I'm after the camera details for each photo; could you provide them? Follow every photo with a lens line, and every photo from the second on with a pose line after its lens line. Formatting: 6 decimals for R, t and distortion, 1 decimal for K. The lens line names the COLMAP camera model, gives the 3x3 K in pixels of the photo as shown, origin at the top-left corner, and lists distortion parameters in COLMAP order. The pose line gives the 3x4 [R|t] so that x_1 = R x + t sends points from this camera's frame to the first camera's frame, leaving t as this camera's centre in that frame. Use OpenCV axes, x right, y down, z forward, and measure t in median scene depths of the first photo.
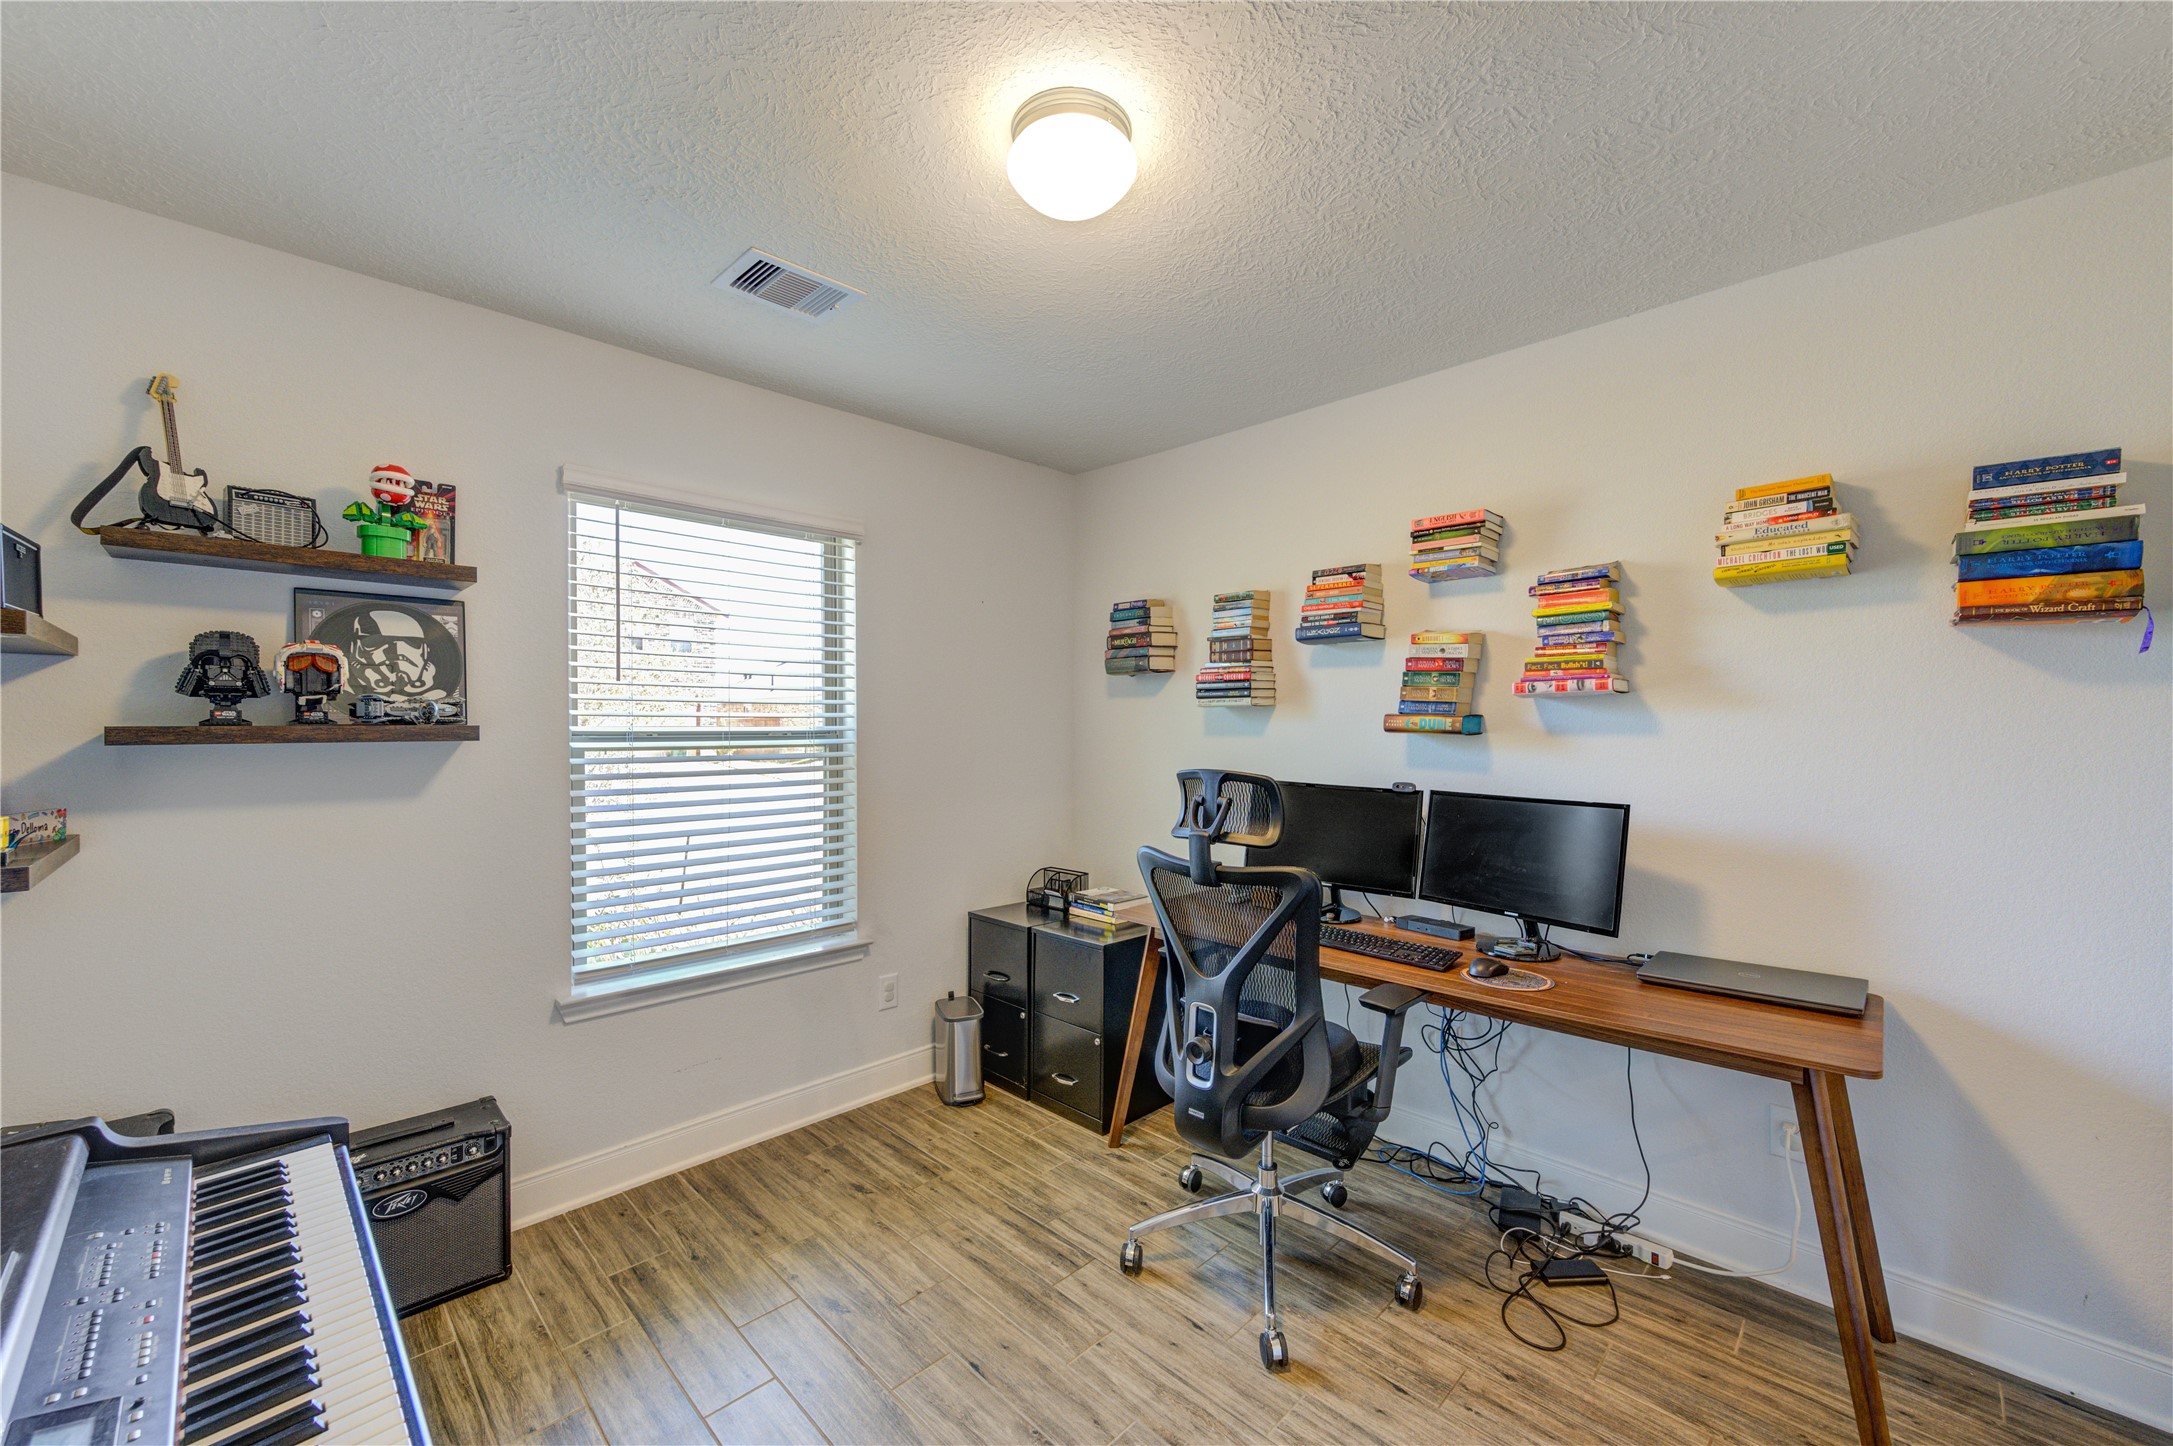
lens RADIAL K [[839.6, 0, 1100.3], [0, 839.6, 729.3], [0, 0, 1]] dist [-0.002131, -0.000401]
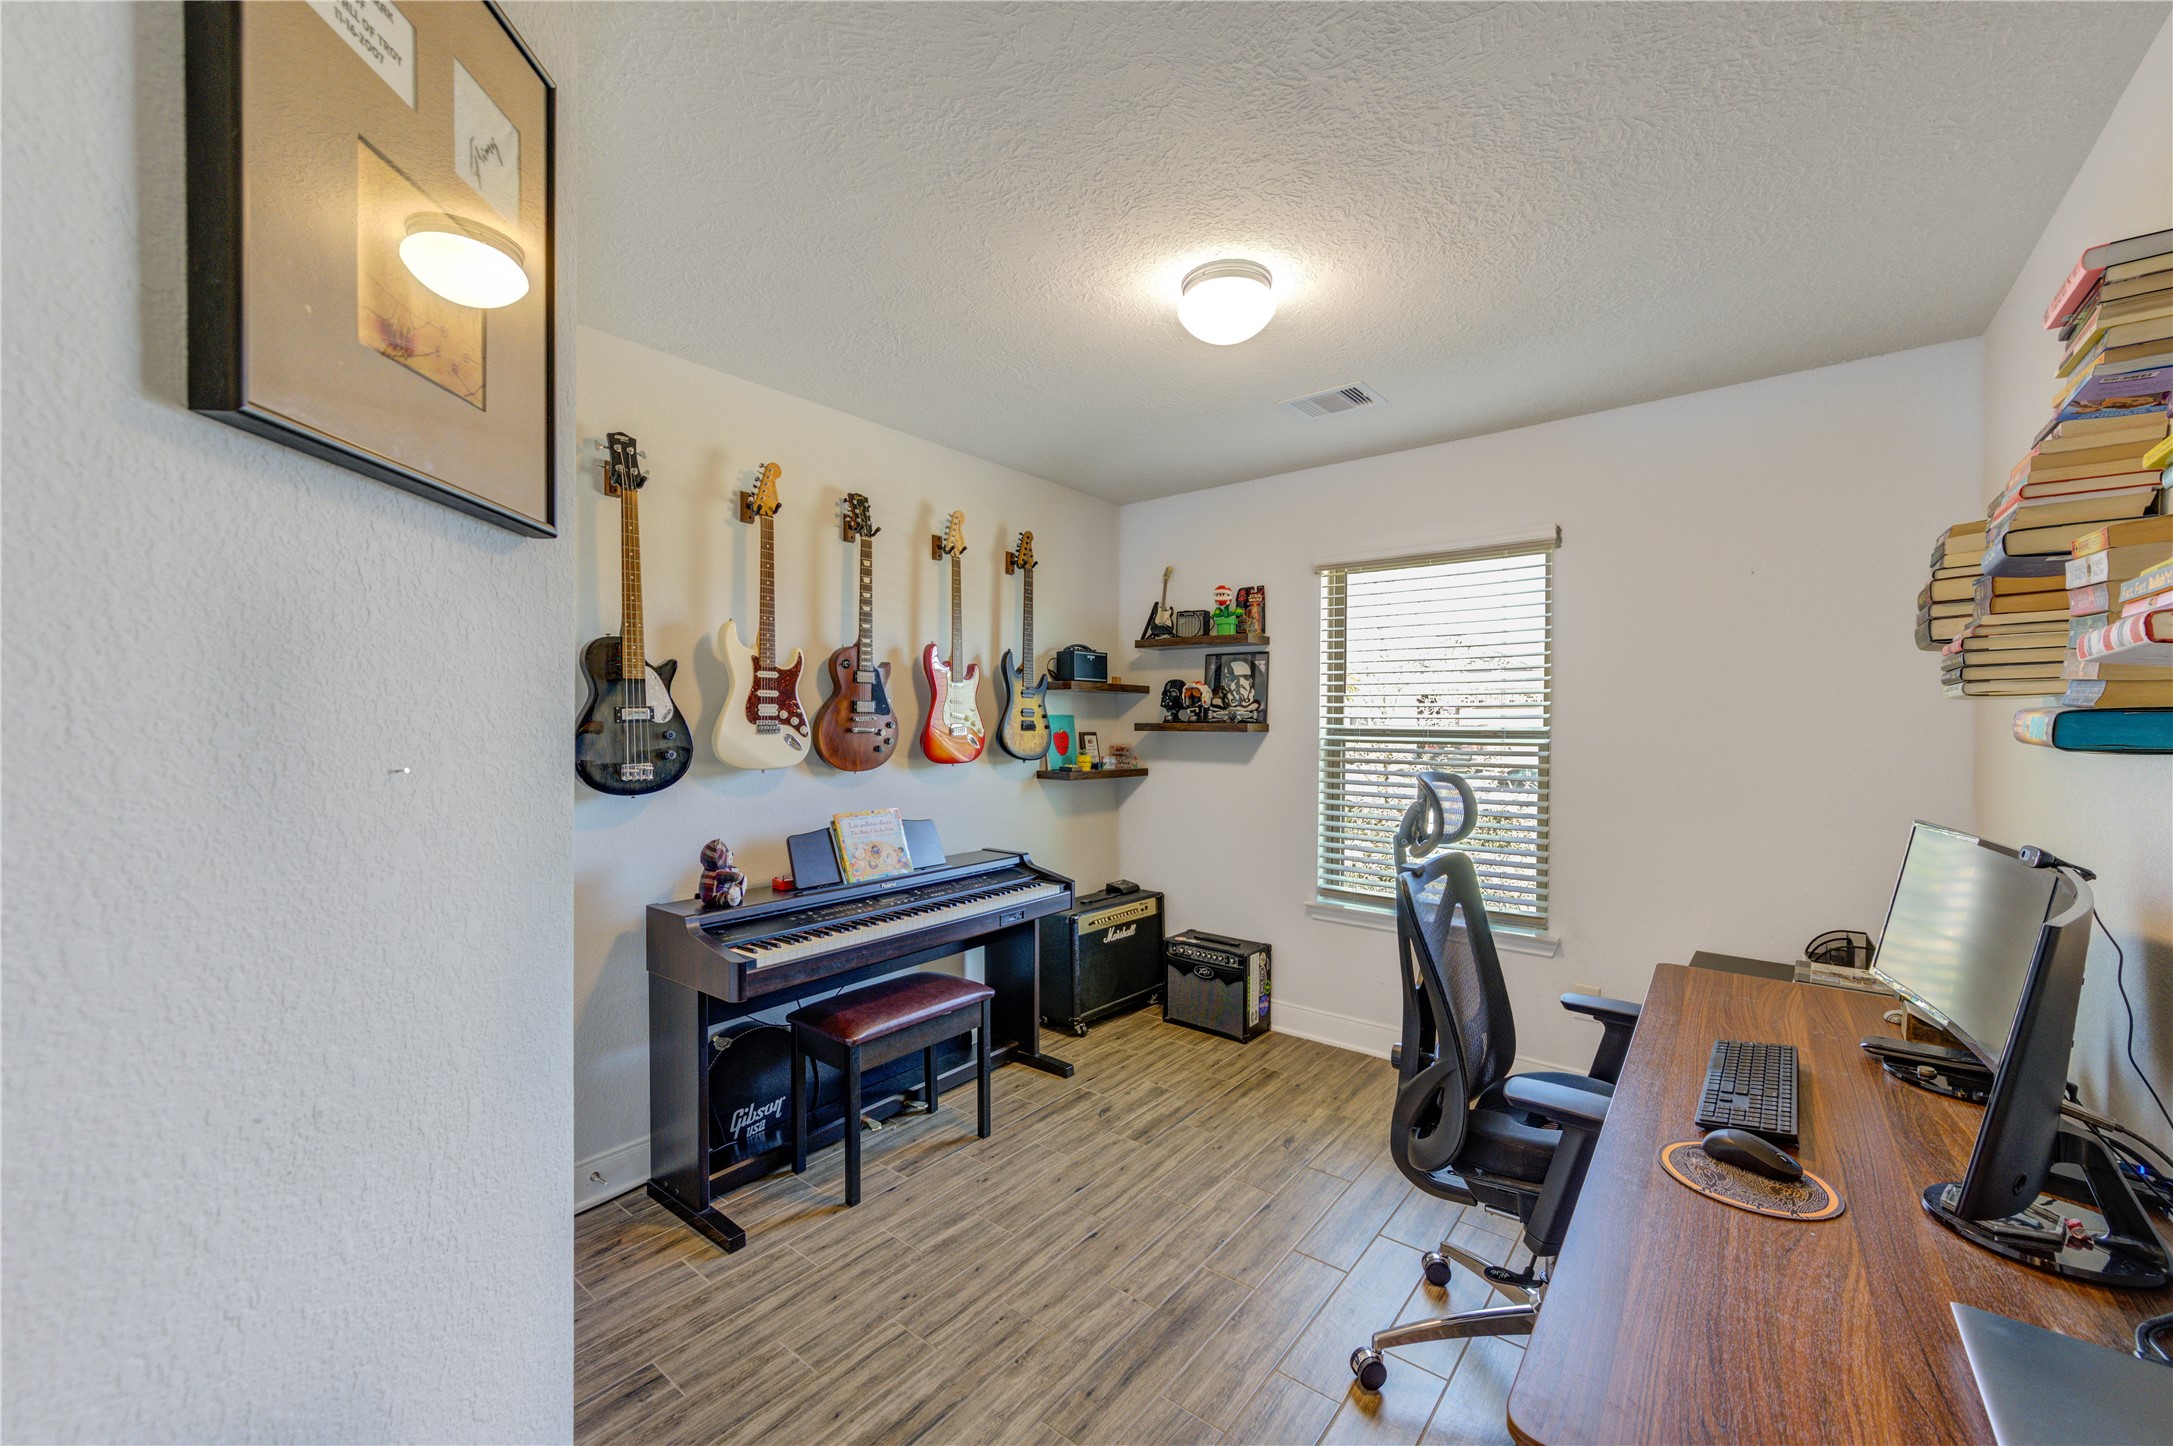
lens RADIAL K [[839.6, 0, 1100.3], [0, 839.6, 729.3], [0, 0, 1]] dist [-0.002131, -0.000401]
pose [[0.092738, 0.015146, -0.995575, 0.966920], [-0.013084, 0.999816, 0.013992, -0.012958], [0.995605, 0.011729, 0.092919, 0.522917]]
